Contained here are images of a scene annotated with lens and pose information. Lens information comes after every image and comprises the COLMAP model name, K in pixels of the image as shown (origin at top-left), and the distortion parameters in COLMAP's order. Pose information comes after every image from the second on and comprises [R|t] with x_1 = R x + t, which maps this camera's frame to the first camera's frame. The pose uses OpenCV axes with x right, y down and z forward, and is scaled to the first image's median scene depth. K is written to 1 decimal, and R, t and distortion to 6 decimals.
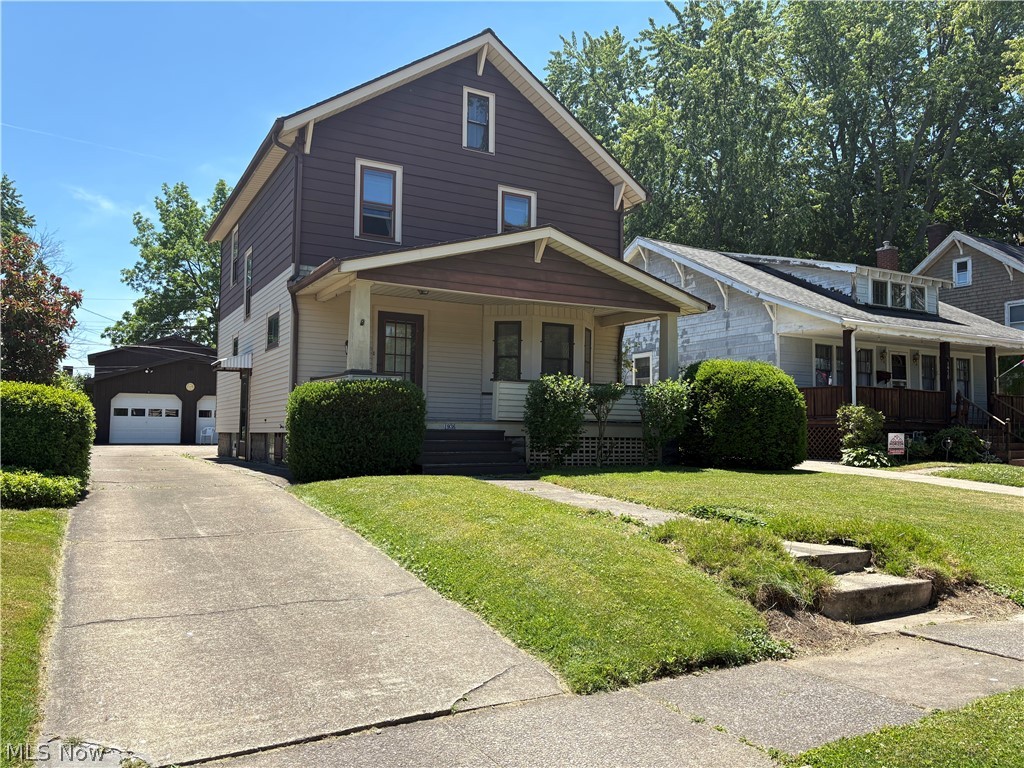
lens RADIAL K [[777.7, 0, 512.2], [0, 777.7, 384.5], [0, 0, 1]] dist [0.057768, -0.054666]
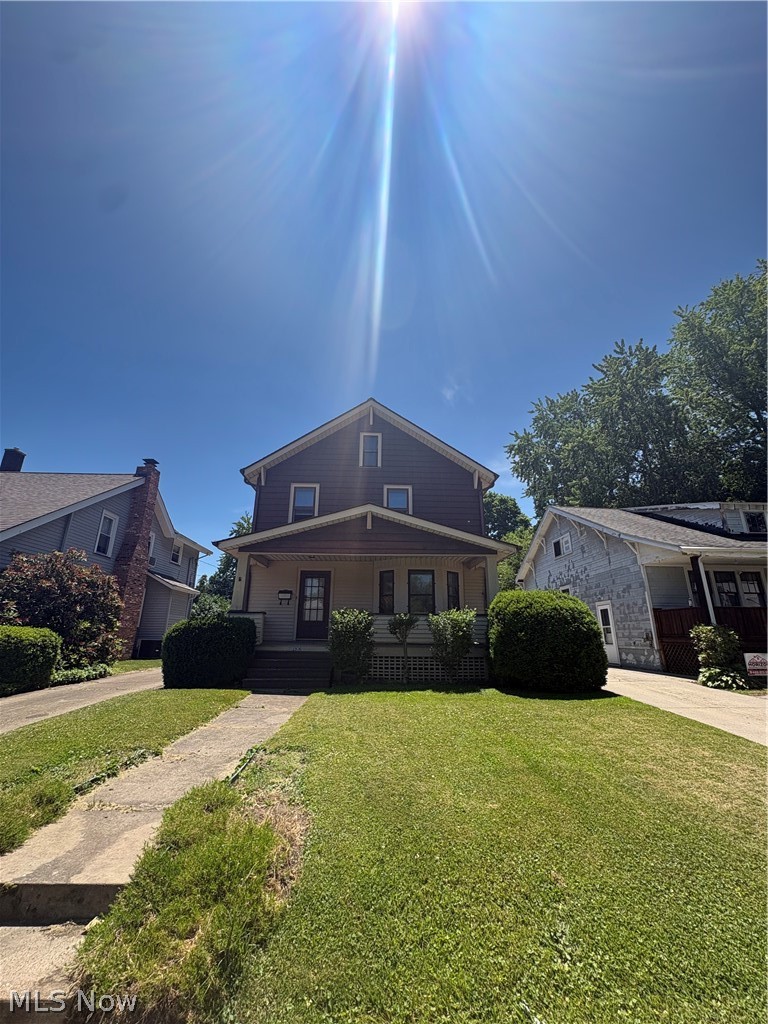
lens RADIAL K [[408.8, 0, 383.0], [0, 408.8, 510.2], [0, 0, 1]] dist [0.000577, -0.000064]
pose [[0.886136, -0.140436, -0.441635, 0.227279], [0.029936, 0.968335, -0.247855, -0.000711], [0.462458, 0.206412, 0.862280, 0.199131]]
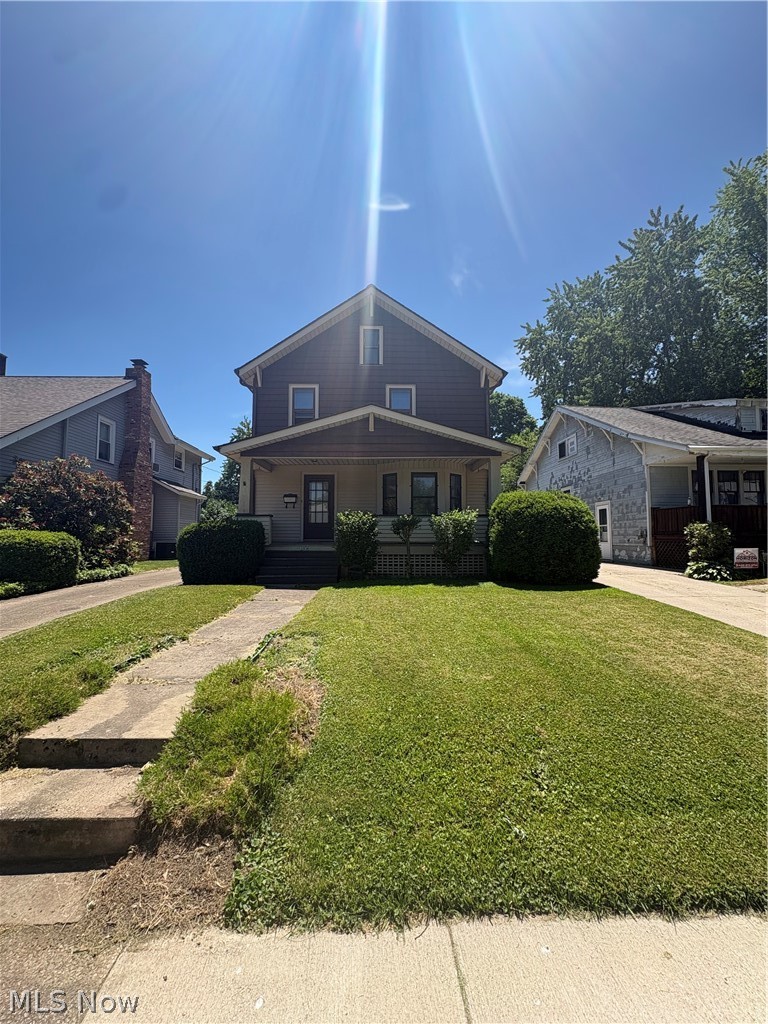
lens RADIAL K [[408.8, 0, 383.2], [0, 408.8, 511.3], [0, 0, 1]] dist [0.000577, -0.000064]
pose [[0.882314, -0.043045, -0.468689, 0.225890], [0.040585, 0.999058, -0.015354, 0.000585], [0.468908, -0.005474, 0.883230, 0.200837]]
